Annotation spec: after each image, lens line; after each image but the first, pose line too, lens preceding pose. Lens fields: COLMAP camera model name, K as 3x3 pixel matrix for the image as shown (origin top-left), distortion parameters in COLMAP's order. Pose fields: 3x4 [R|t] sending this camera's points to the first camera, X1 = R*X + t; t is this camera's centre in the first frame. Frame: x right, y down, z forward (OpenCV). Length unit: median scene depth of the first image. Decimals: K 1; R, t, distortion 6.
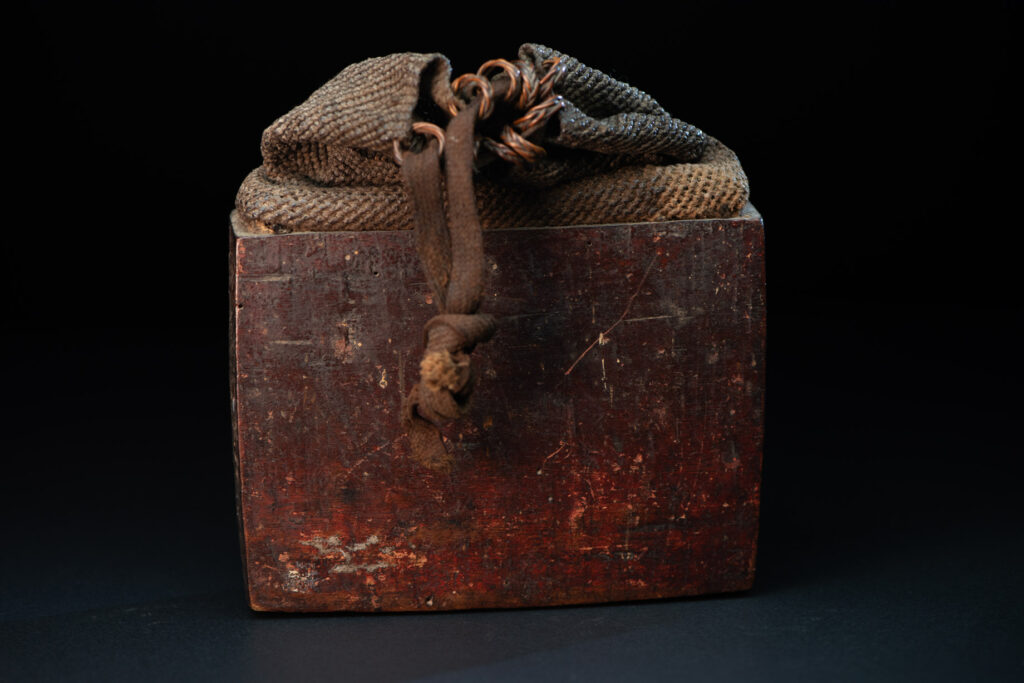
lens RADIAL K [[3458.7, 0, 512.4], [0, 3458.7, 343.8], [0, 0, 1]] dist [0.190680, 0.000000]
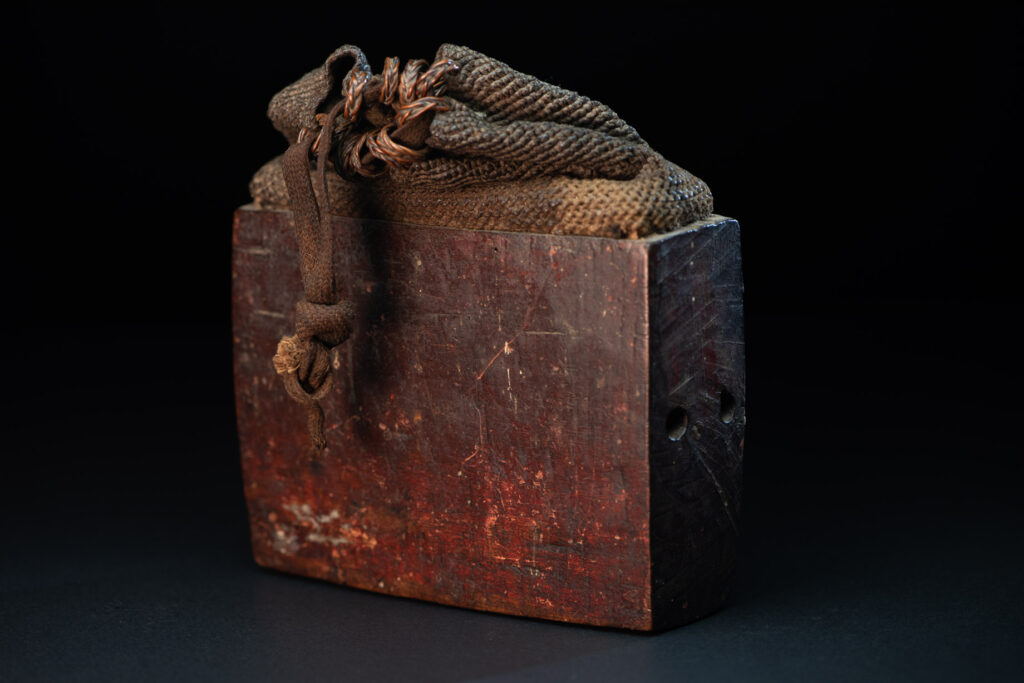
lens RADIAL K [[3458.7, 0, 505.1], [0, 3458.7, 330.8], [0, 0, 1]] dist [0.190680, 0.000000]
pose [[0.733157, 0.121357, -0.669144, 0.681959], [-0.107050, 0.992277, 0.062669, -0.067732], [0.671581, 0.025686, 0.740486, 0.272010]]
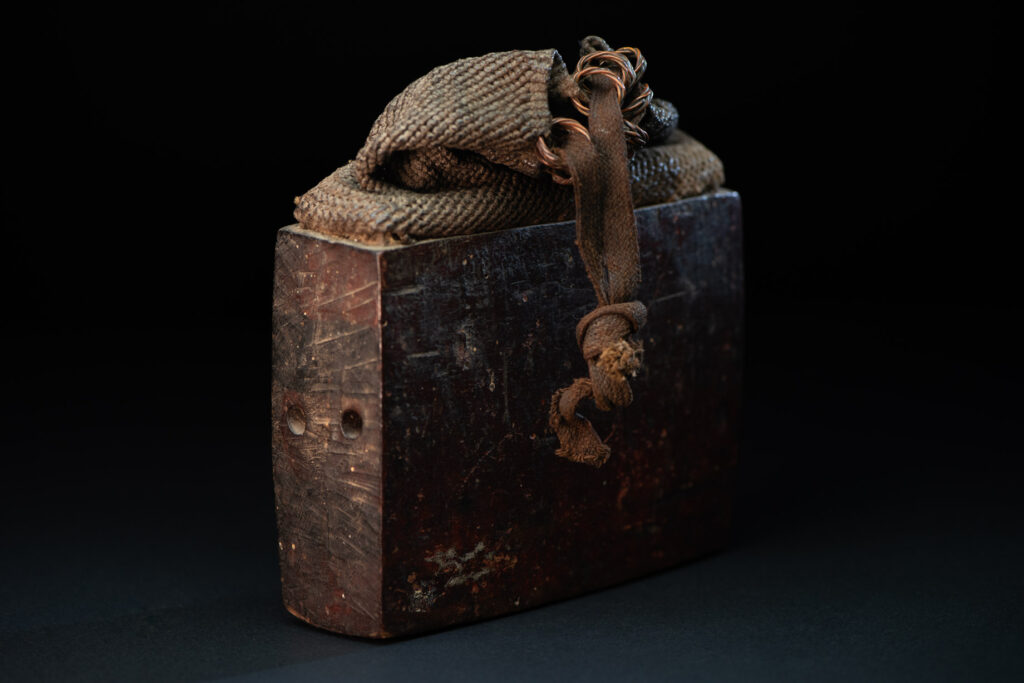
lens RADIAL K [[3458.7, 0, 517.3], [0, 3458.7, 348.5], [0, 0, 1]] dist [0.190680, 0.000000]
pose [[0.763440, -0.105609, 0.637186, -0.657537], [0.112460, 0.993207, 0.029873, -0.027943], [-0.636013, 0.048852, 0.770131, 0.232257]]
